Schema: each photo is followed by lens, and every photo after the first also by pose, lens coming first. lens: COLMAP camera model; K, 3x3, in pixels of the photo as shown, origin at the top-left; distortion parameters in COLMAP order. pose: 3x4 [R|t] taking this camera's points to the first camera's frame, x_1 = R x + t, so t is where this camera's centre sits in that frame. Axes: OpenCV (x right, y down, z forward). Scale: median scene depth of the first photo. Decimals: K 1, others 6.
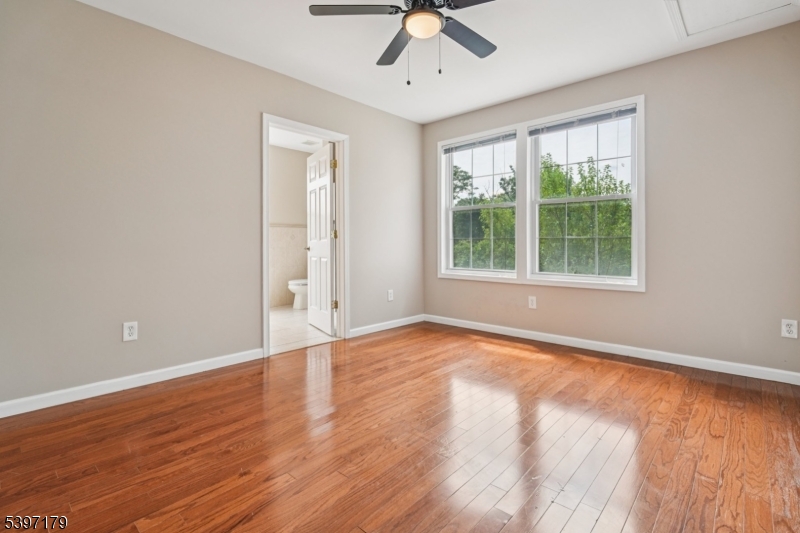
lens RADIAL K [[377.9, 0, 398.3], [0, 377.9, 243.3], [0, 0, 1]] dist [-0.000258, -0.000202]
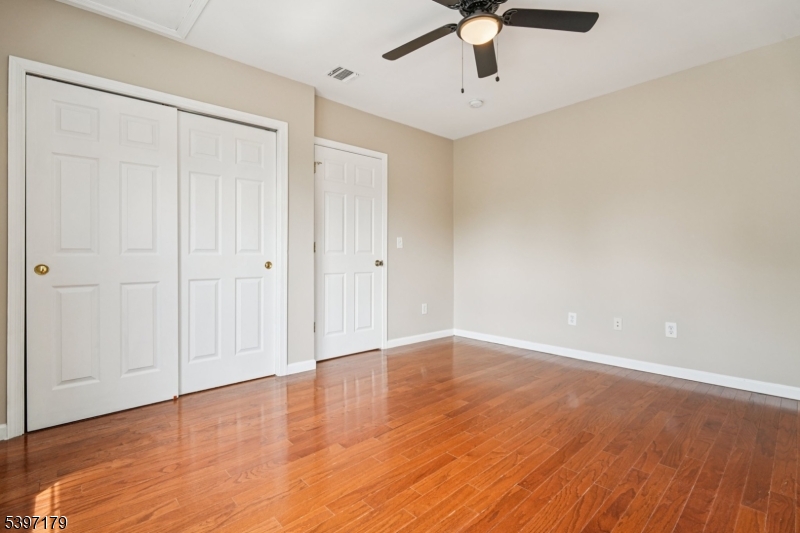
lens RADIAL K [[377.6, 0, 403.5], [0, 377.6, 254.0], [0, 0, 1]] dist [0.003239, -0.000257]
pose [[-0.997049, 0.005176, 0.076590, 0.156433], [0.004983, 0.999984, -0.002707, -0.008873], [-0.076603, -0.002318, -0.997059, 1.634956]]
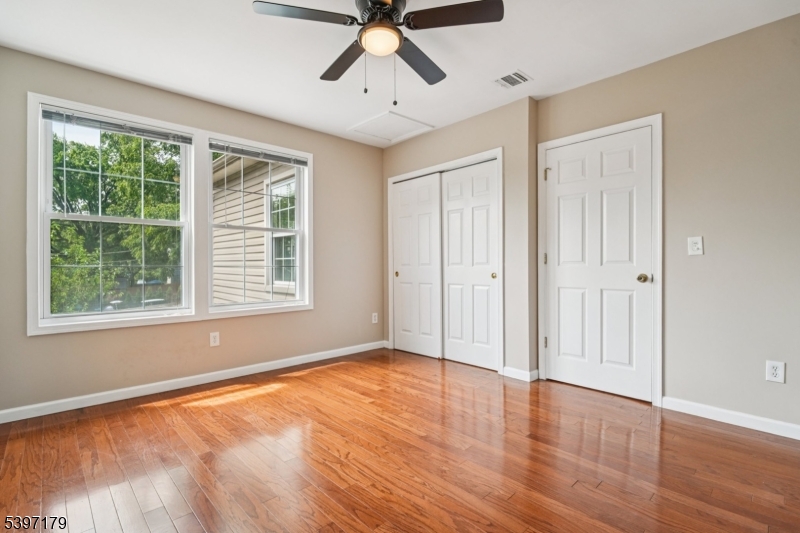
lens RADIAL K [[379.1, 0, 401.0], [0, 379.1, 268.1], [0, 0, 1]] dist [-0.002499, -0.000546]
pose [[0.073655, -0.002538, 0.997281, -0.723506], [0.006694, 0.999975, 0.002051, -0.011611], [-0.997261, 0.006525, 0.073670, 0.734647]]
